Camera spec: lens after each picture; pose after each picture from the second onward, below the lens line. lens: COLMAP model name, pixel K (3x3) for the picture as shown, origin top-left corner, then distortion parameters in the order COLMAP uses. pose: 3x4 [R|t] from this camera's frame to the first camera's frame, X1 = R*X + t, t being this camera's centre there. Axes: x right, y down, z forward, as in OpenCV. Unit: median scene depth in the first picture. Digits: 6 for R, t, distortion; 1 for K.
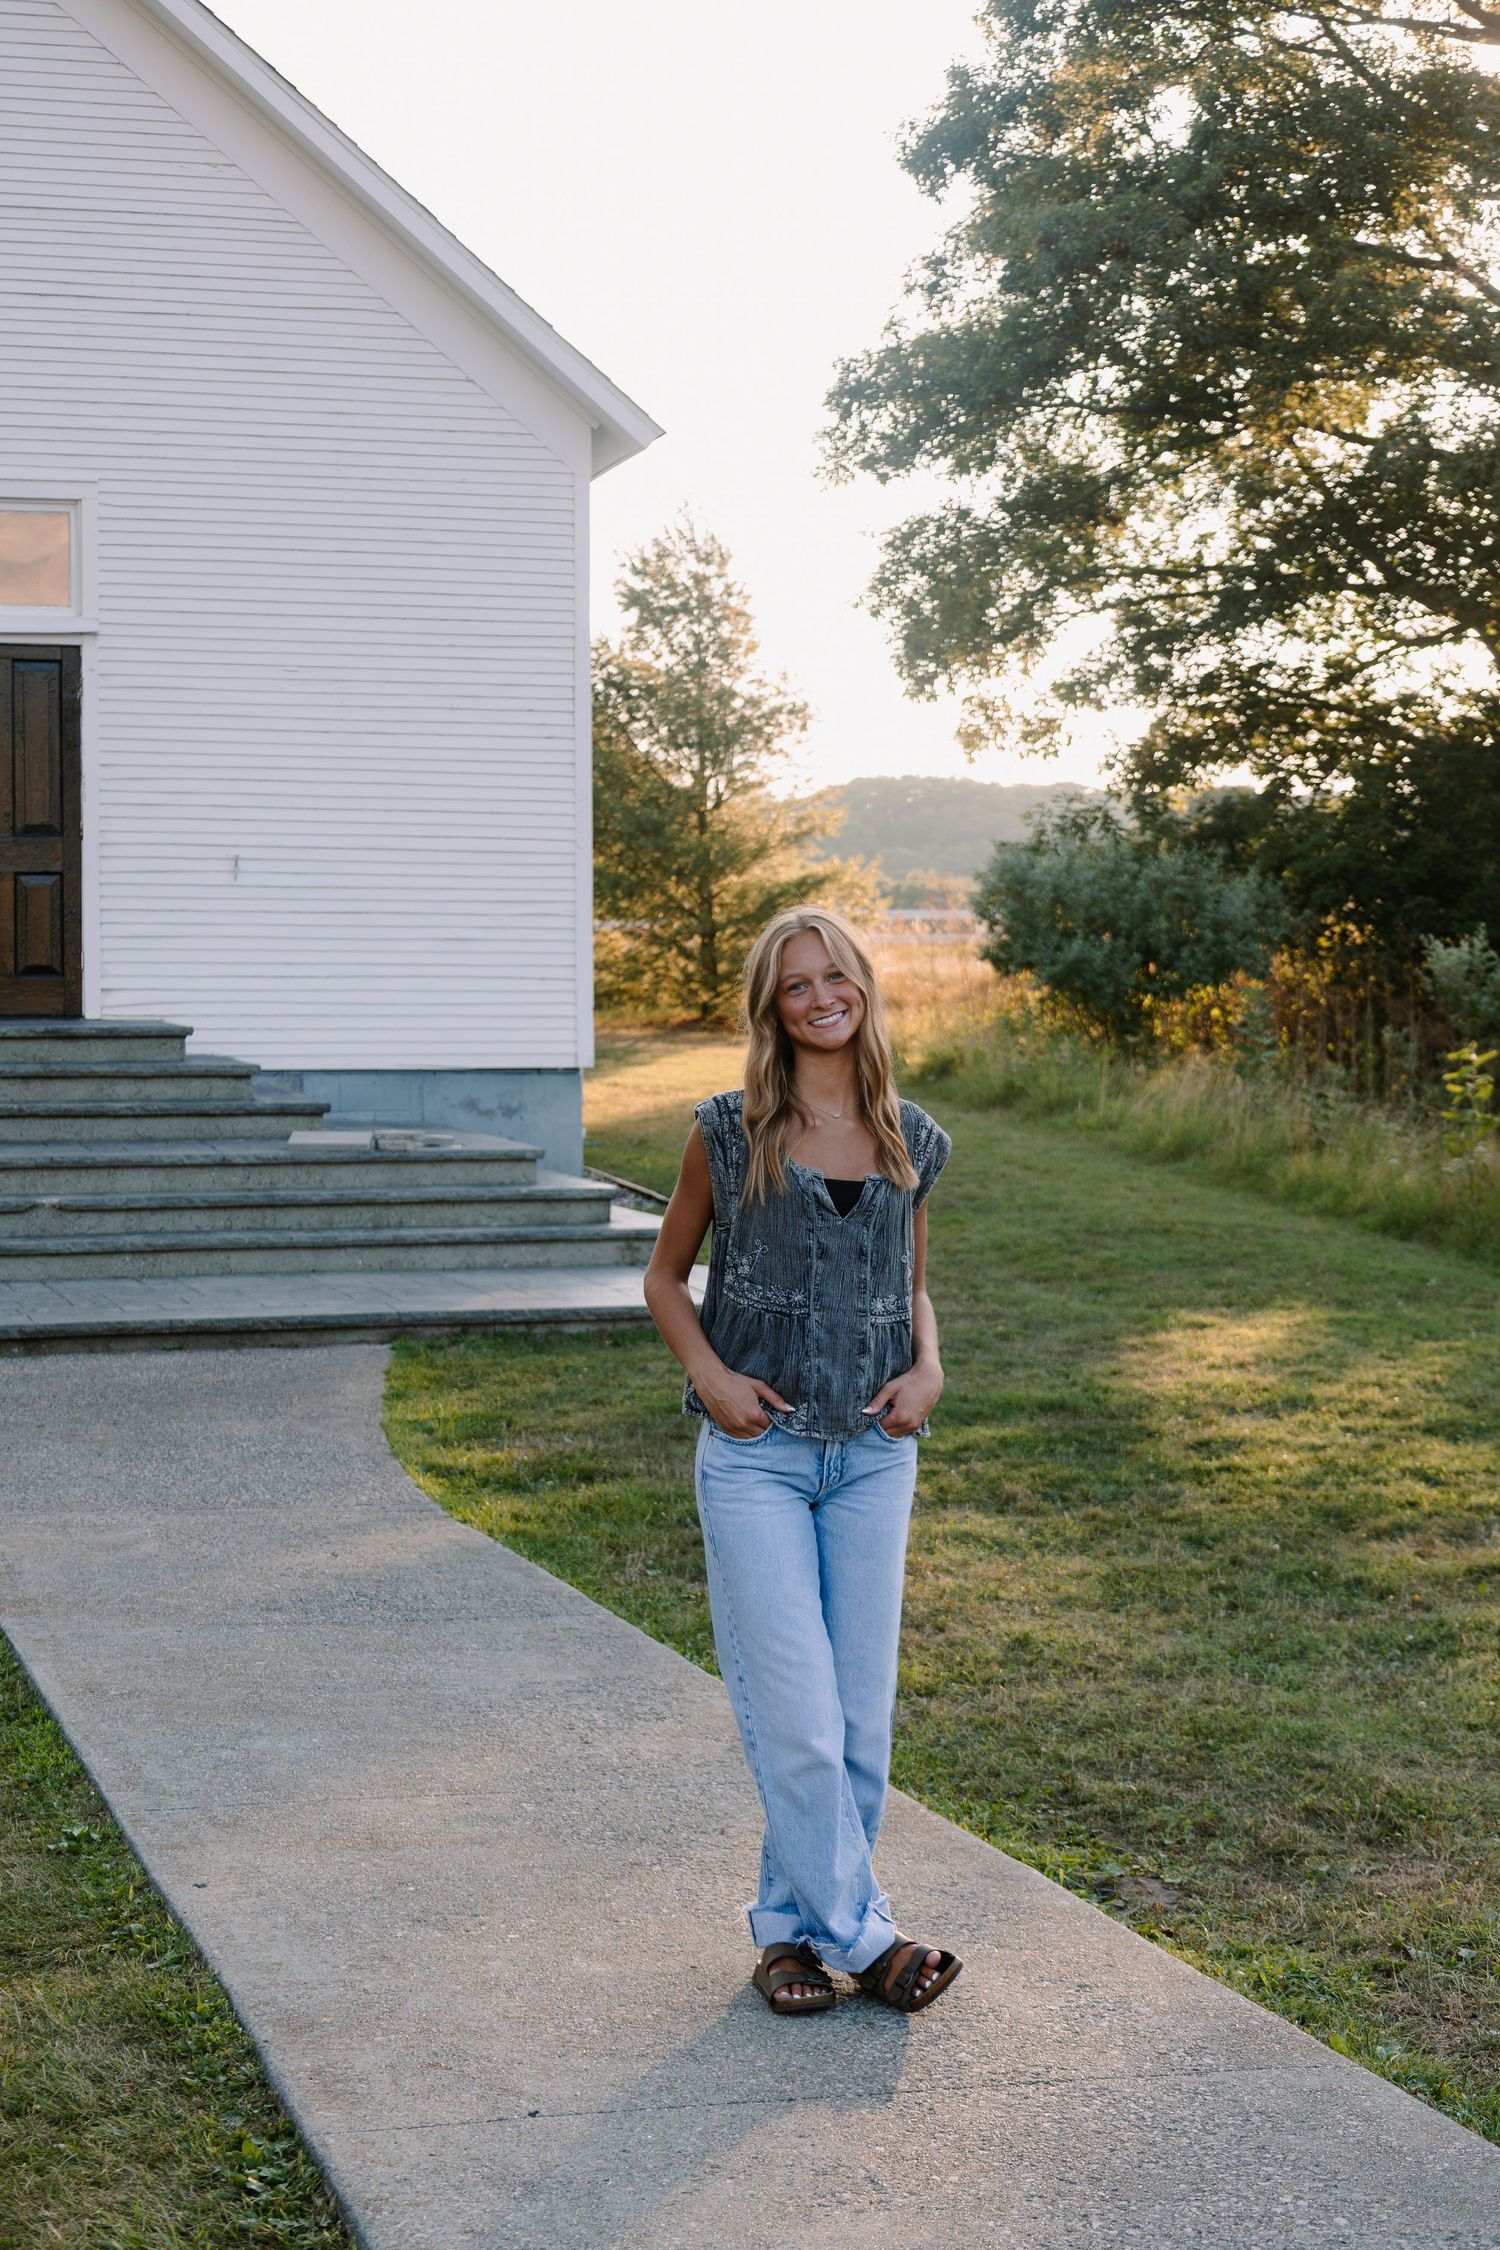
lens RADIAL K [[3744.9, 0, 750.0], [0, 3744.9, 1125.0], [0, 0, 1]] dist [0.029567, -0.051293]
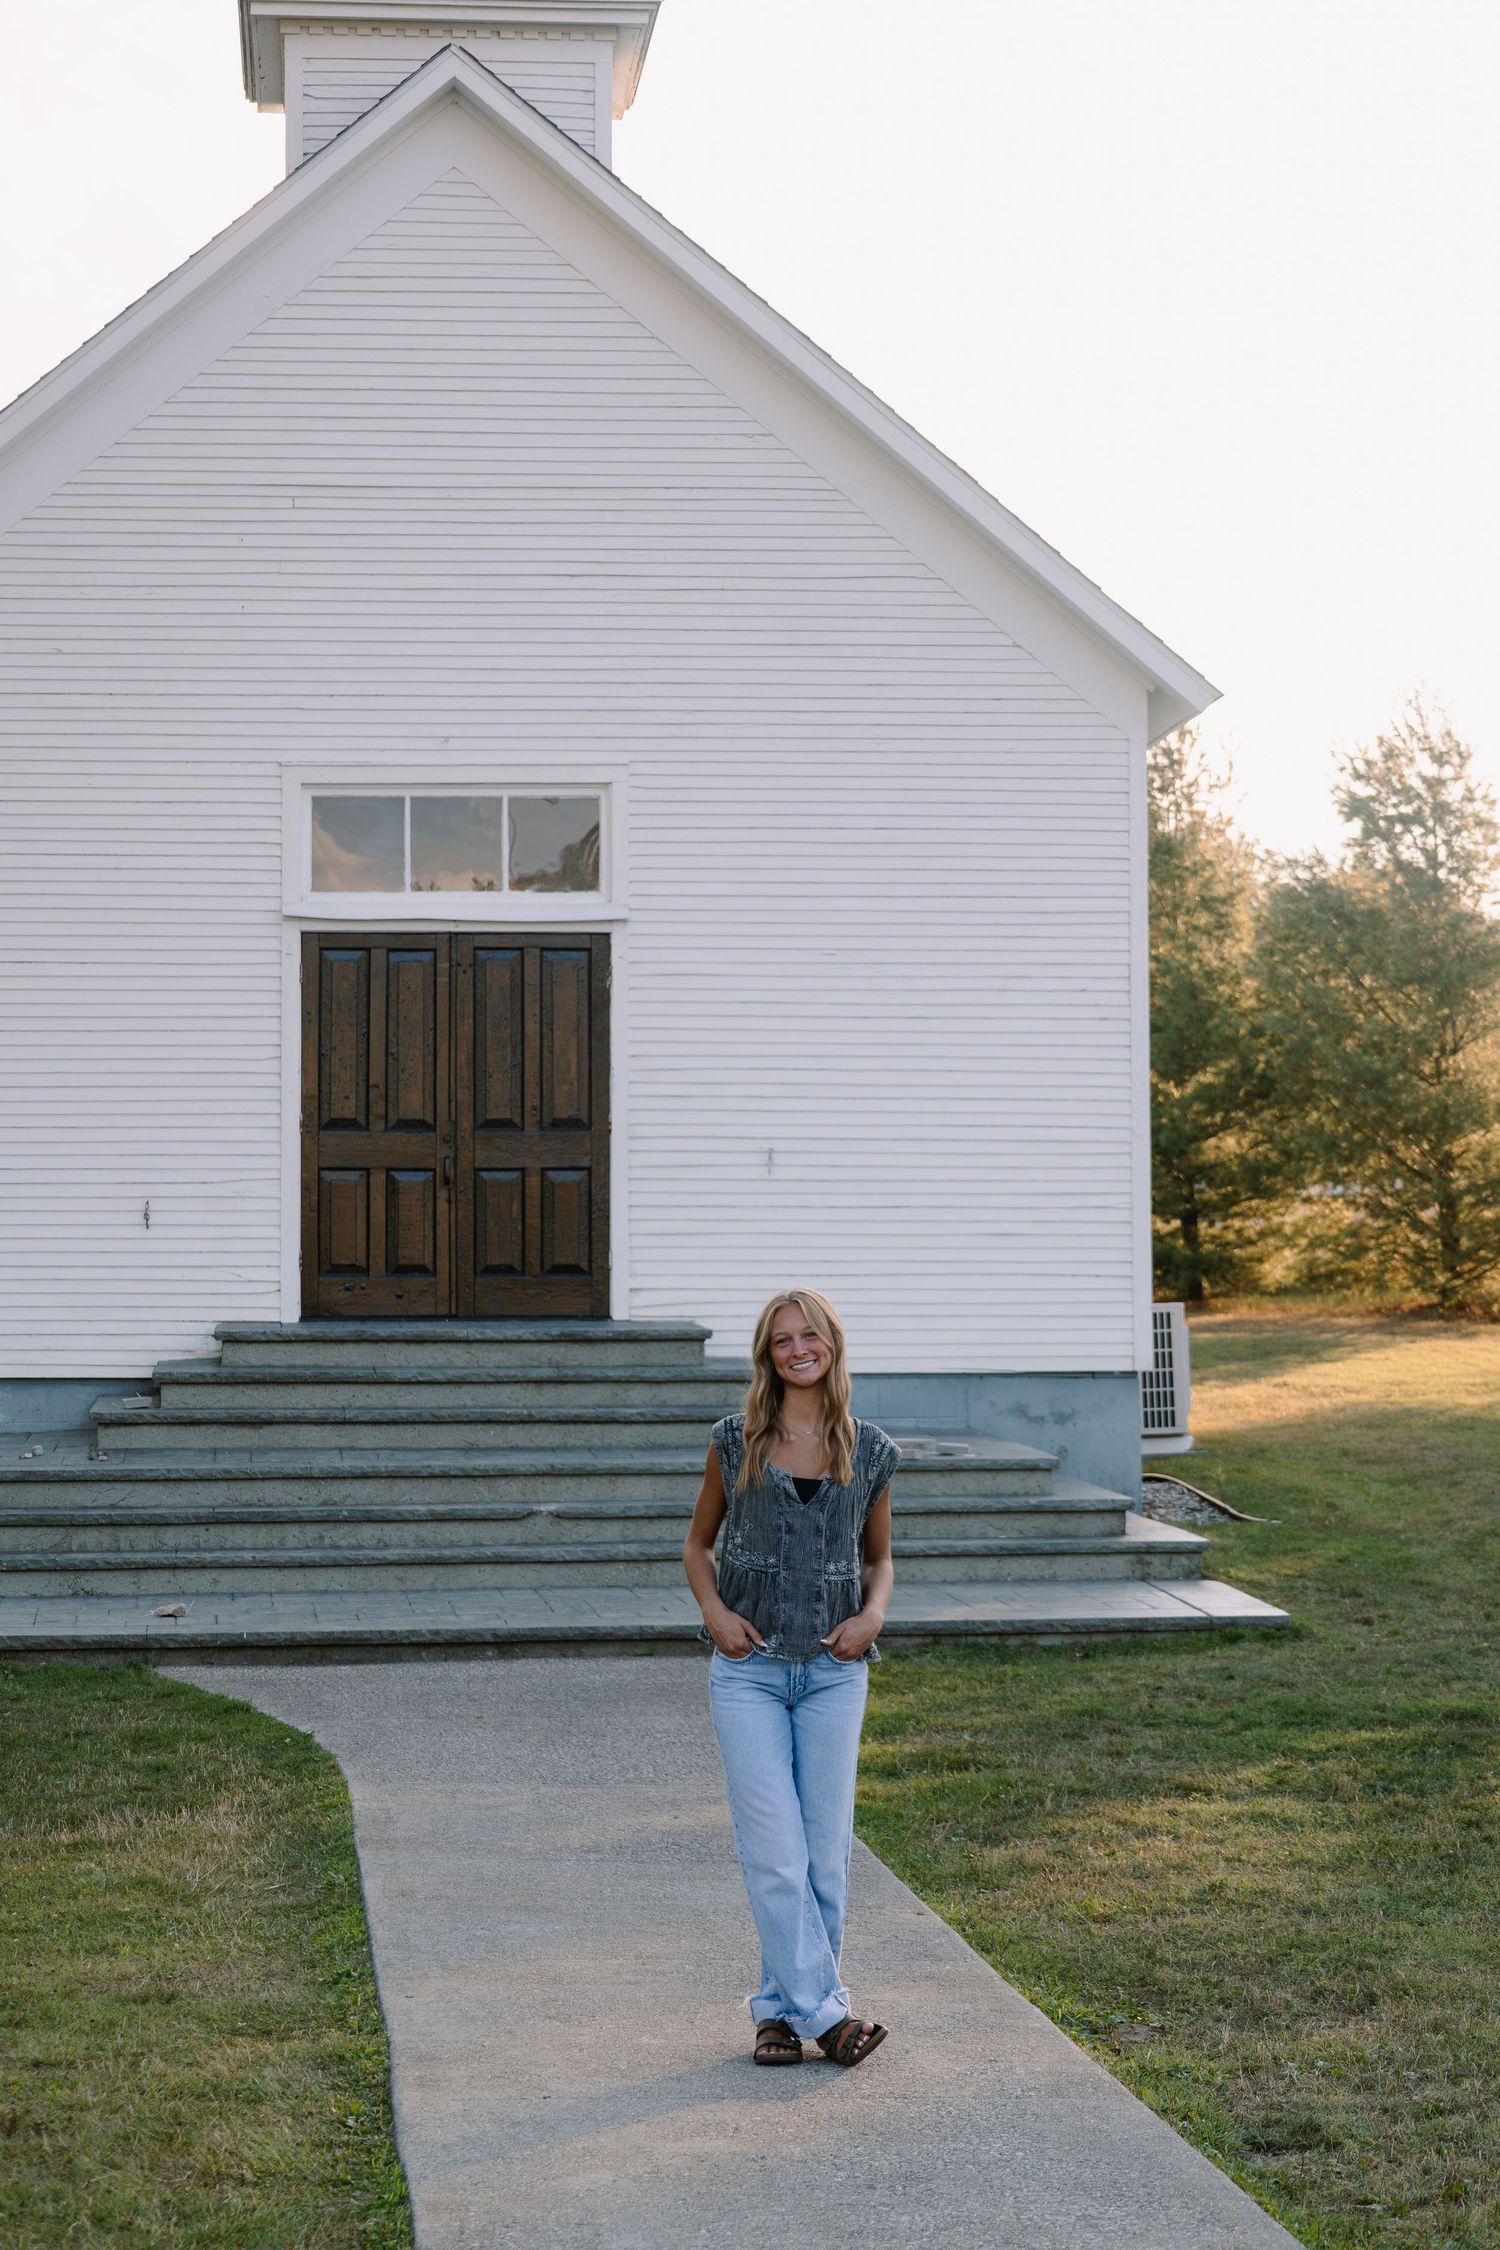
lens RADIAL K [[4836.0, 0, 750.0], [0, 4836.0, 1125.0], [0, 0, 1]] dist [-0.032475, -0.044965]
pose [[0.982222, -0.007925, -0.187557, 0.095847], [-0.003825, 0.998056, -0.062202, -0.001386], [0.187686, 0.061814, 0.980282, -0.223774]]
